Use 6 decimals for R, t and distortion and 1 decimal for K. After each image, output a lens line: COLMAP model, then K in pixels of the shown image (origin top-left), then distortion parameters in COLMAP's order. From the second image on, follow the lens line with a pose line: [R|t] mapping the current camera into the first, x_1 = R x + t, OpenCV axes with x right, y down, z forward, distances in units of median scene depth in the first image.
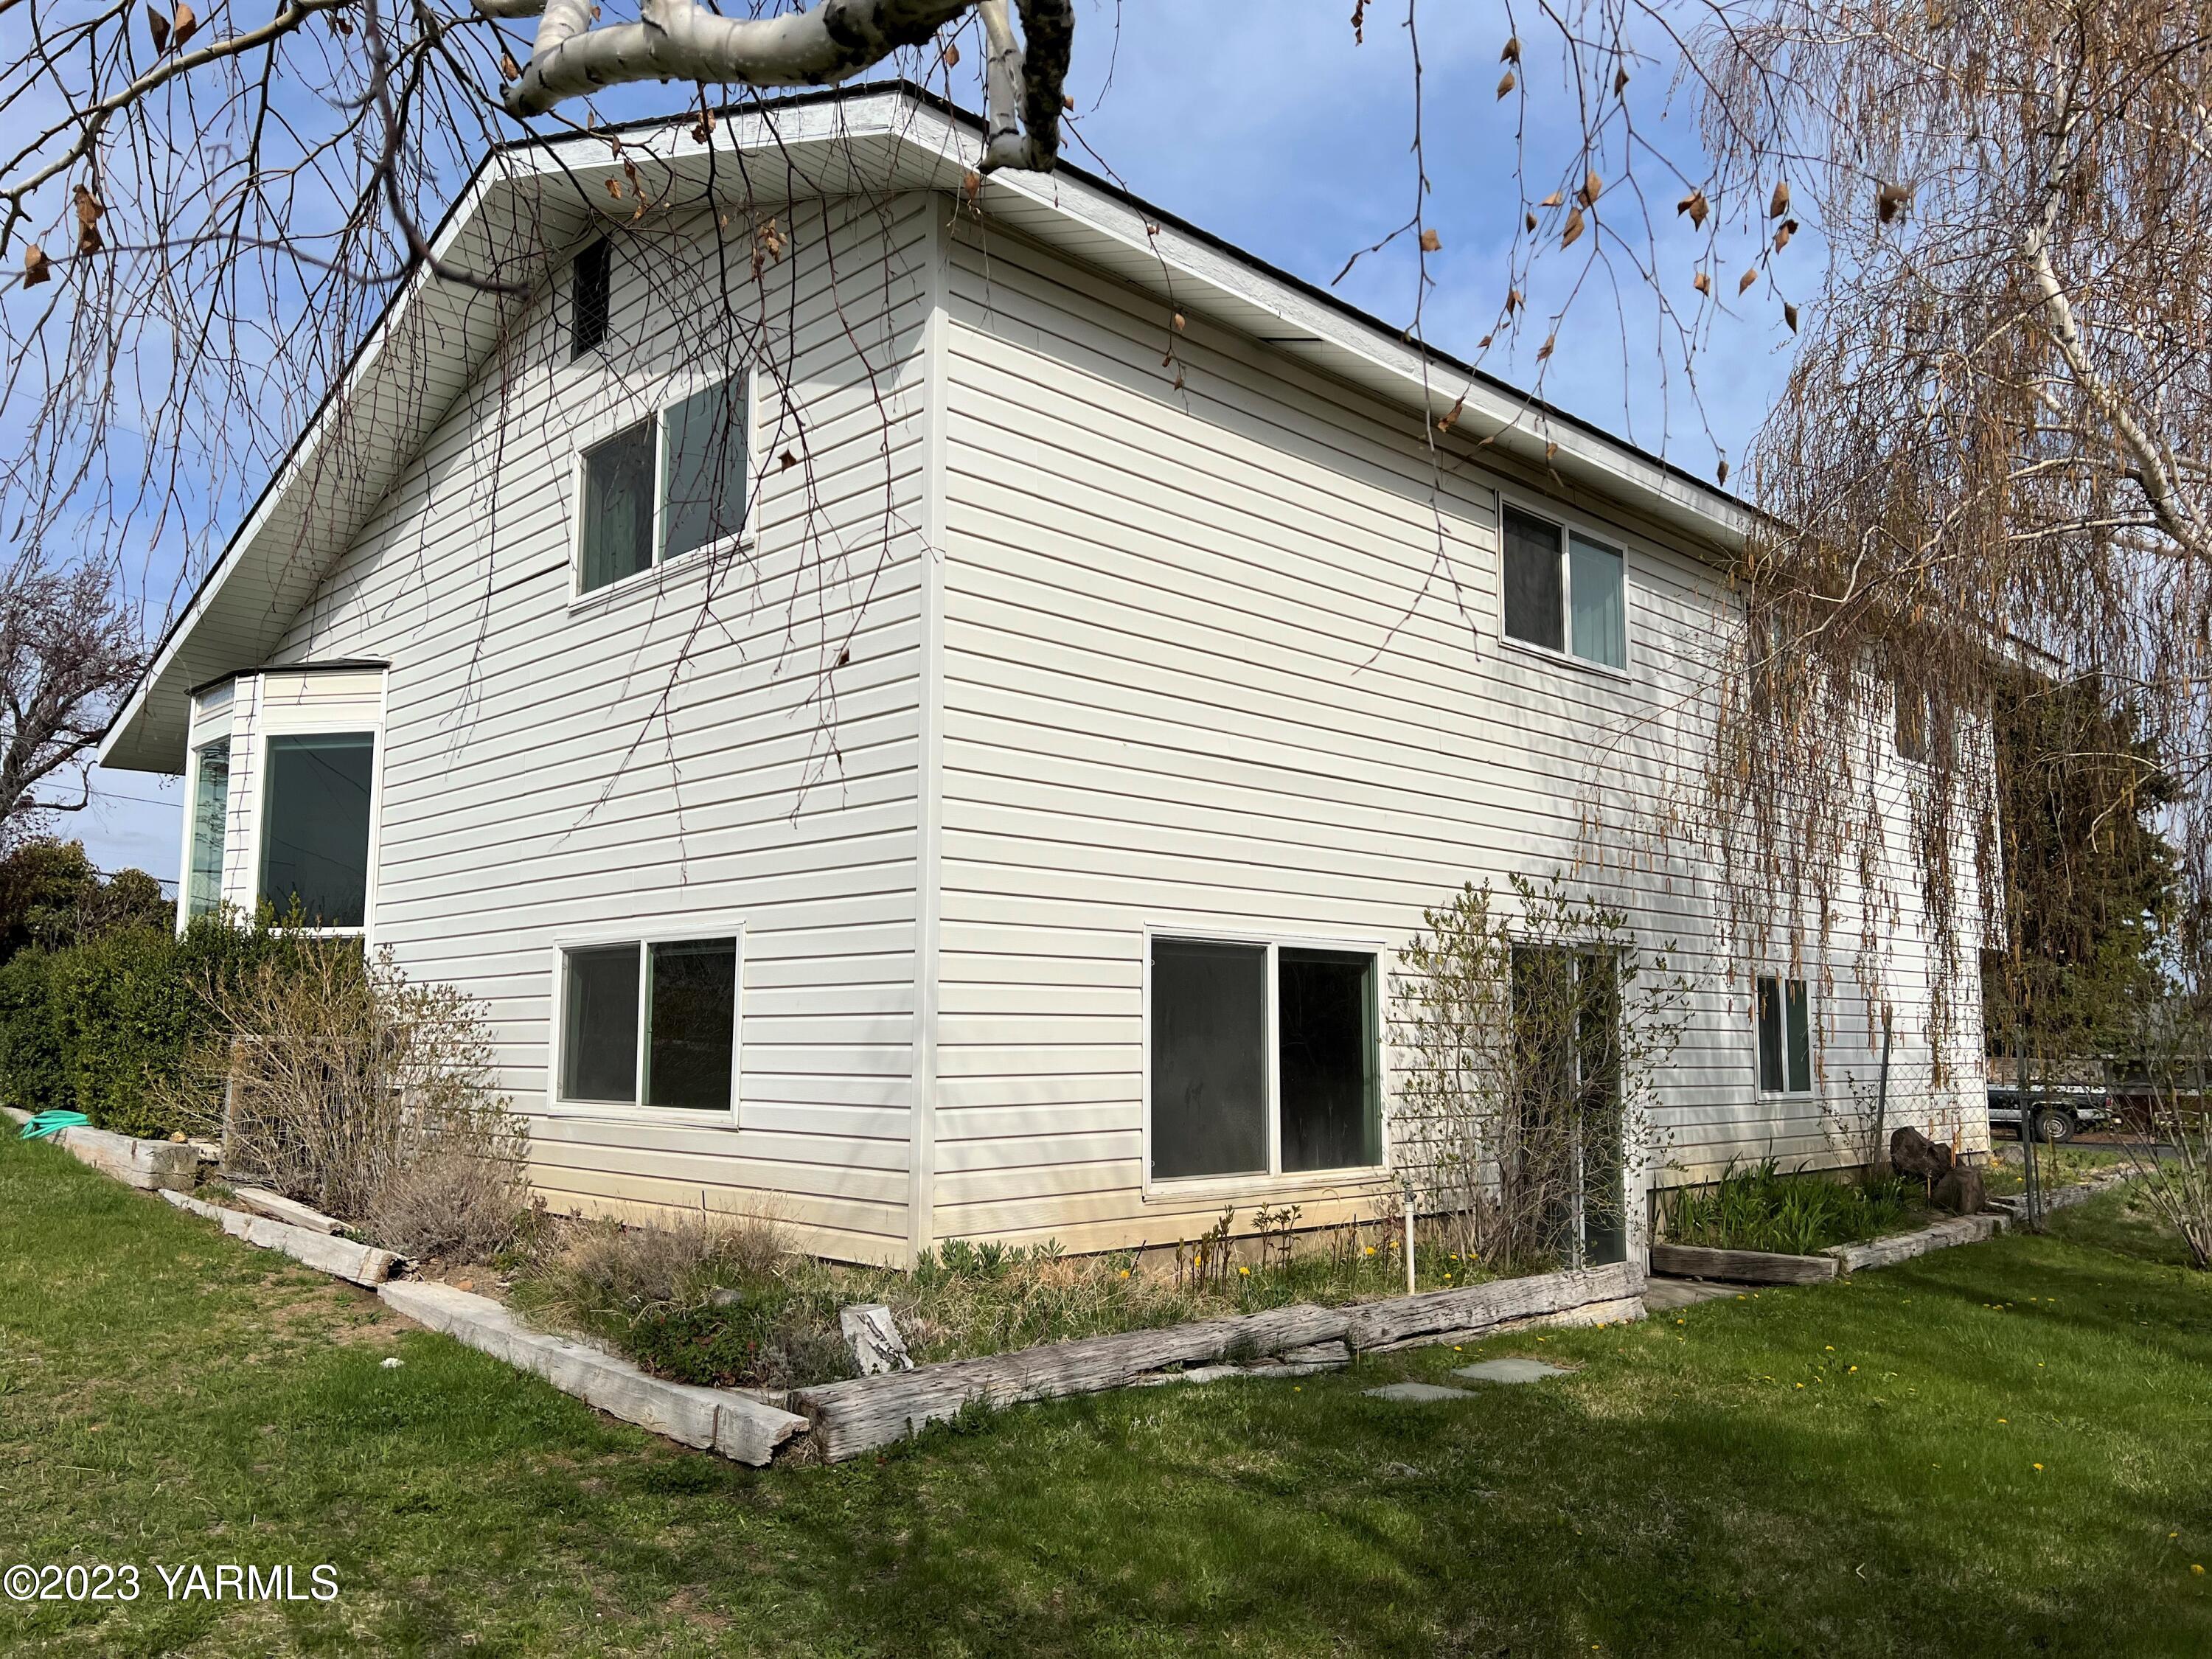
lens RADIAL K [[1675.7, 0, 1116.8], [0, 1675.7, 835.0], [0, 0, 1]] dist [0.068902, -0.079999]
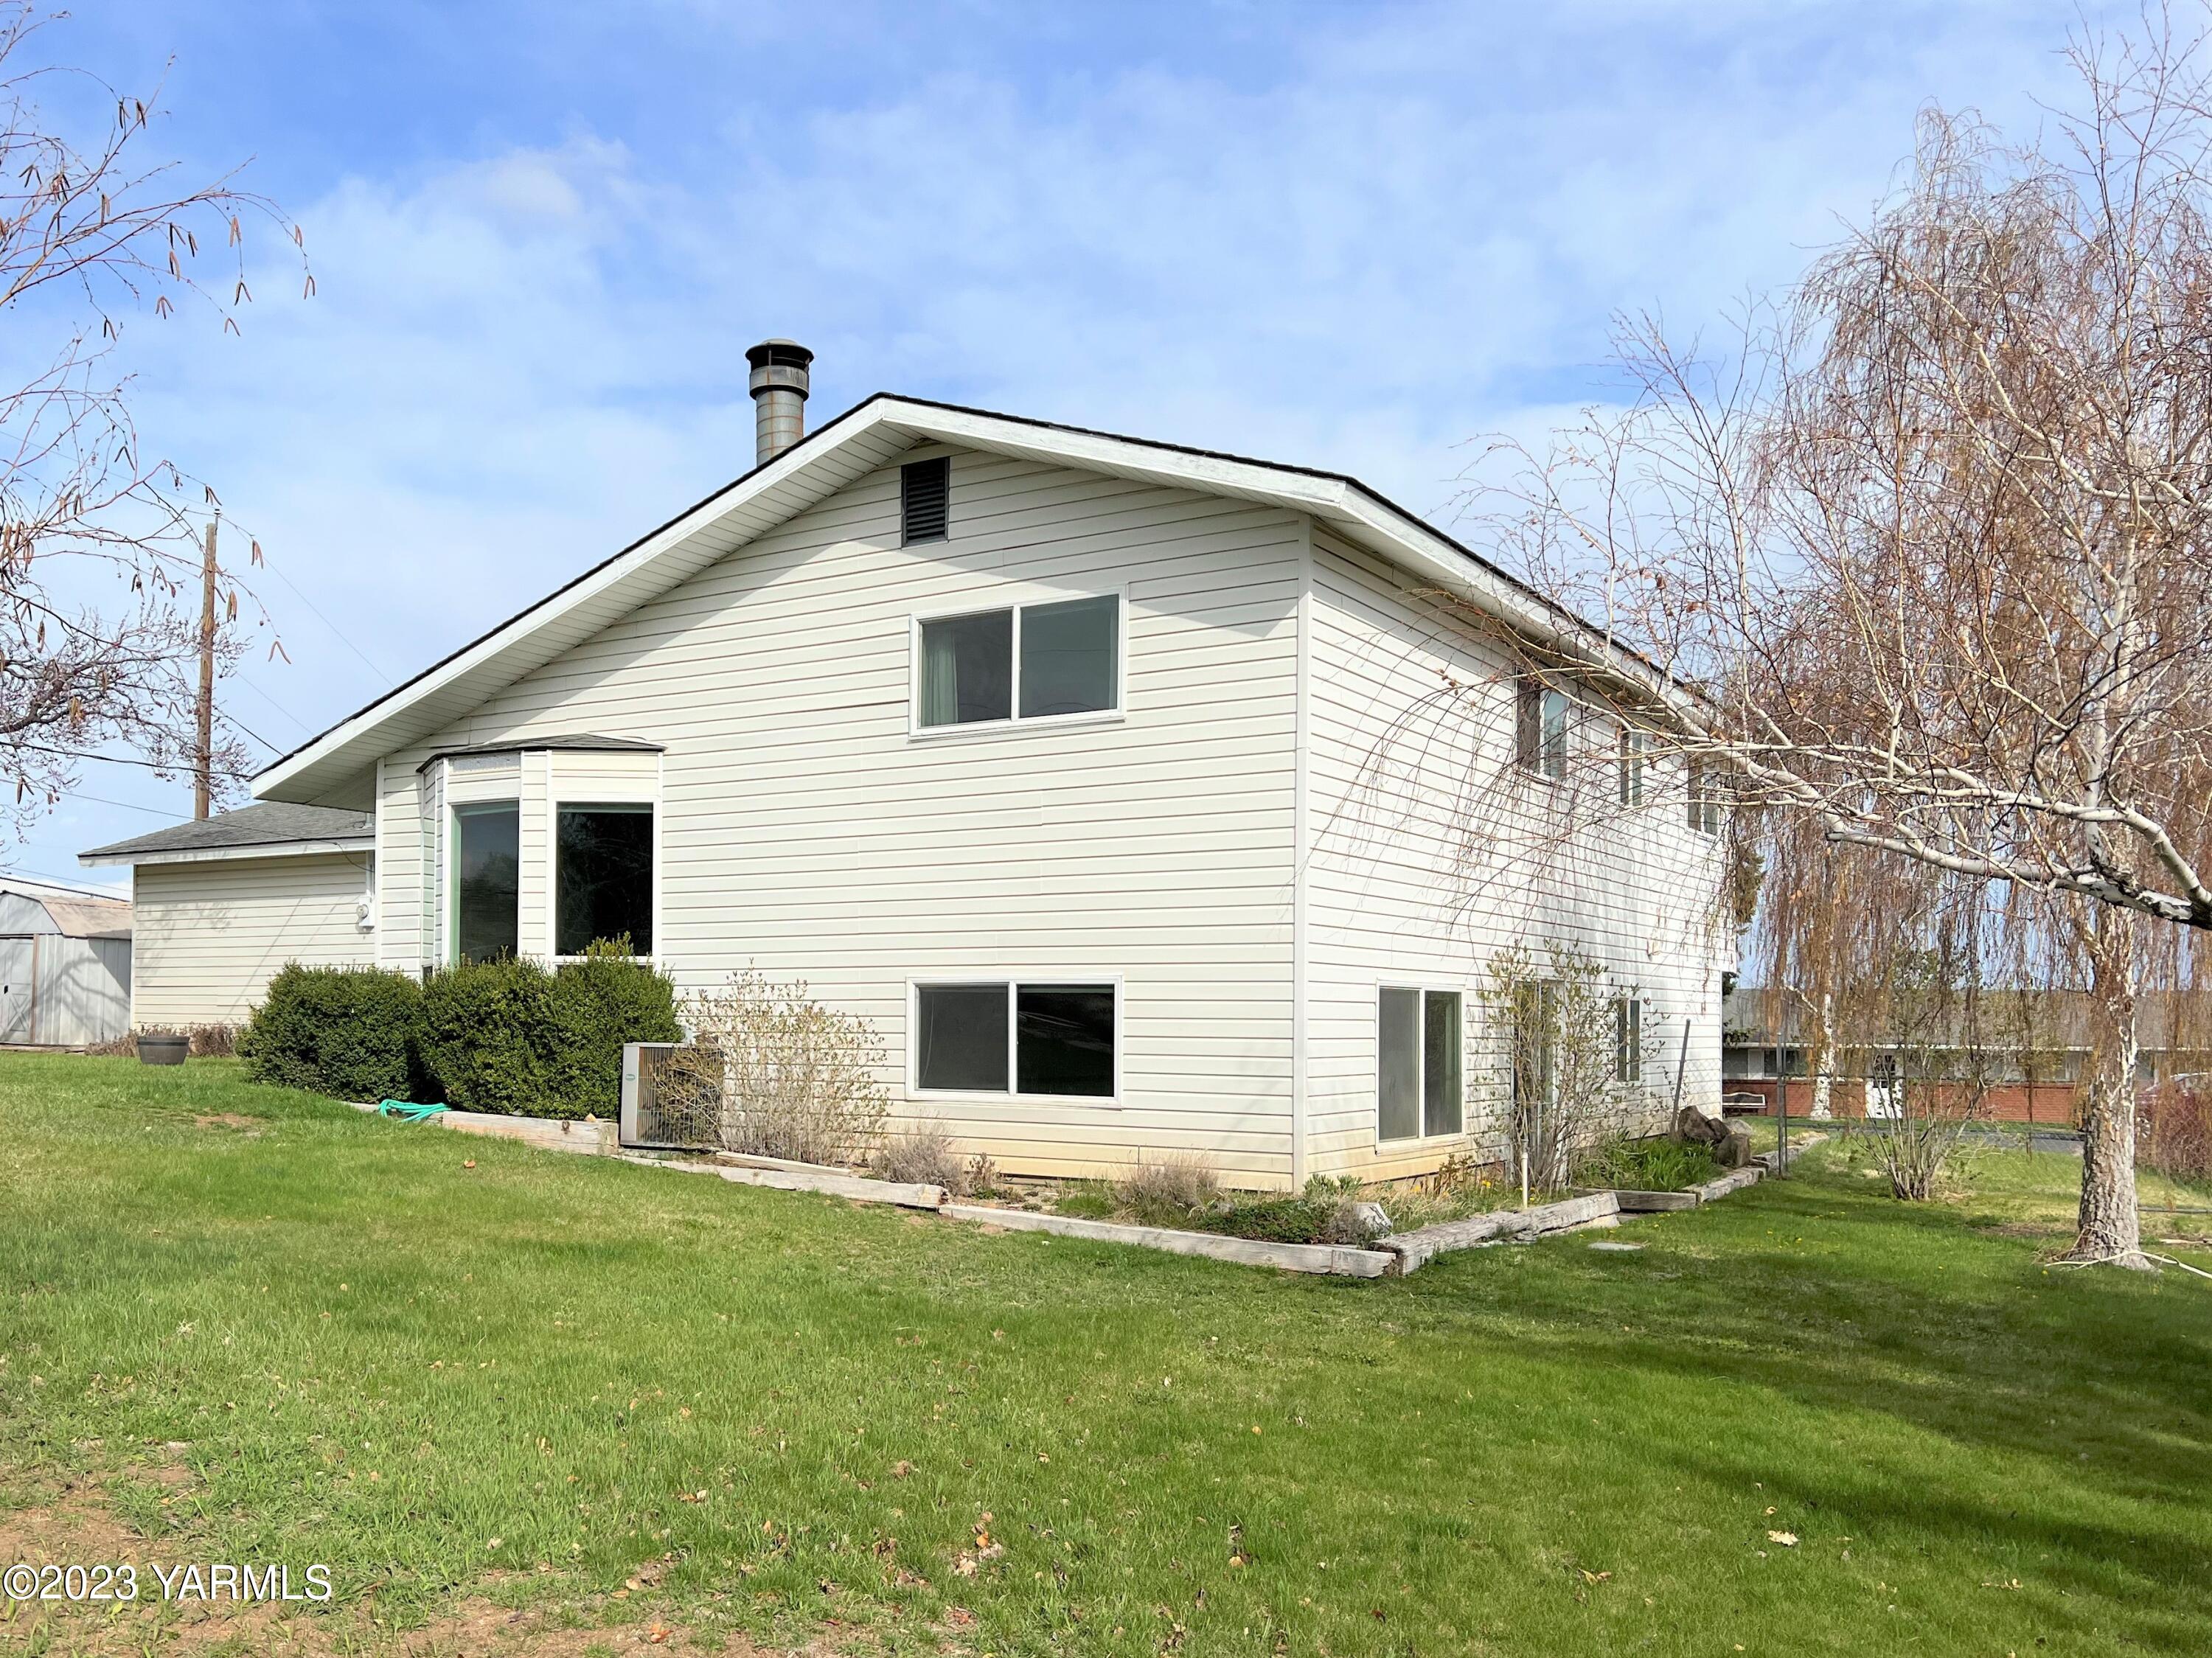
lens RADIAL K [[1800.9, 0, 1043.7], [0, 1800.9, 971.7], [0, 0, 1]] dist [0.053943, -0.062189]
pose [[0.979794, 0.010382, 0.199737, -0.516716], [-0.028825, 0.995556, 0.089650, -0.078742], [-0.197919, -0.093596, 0.975740, -0.474963]]
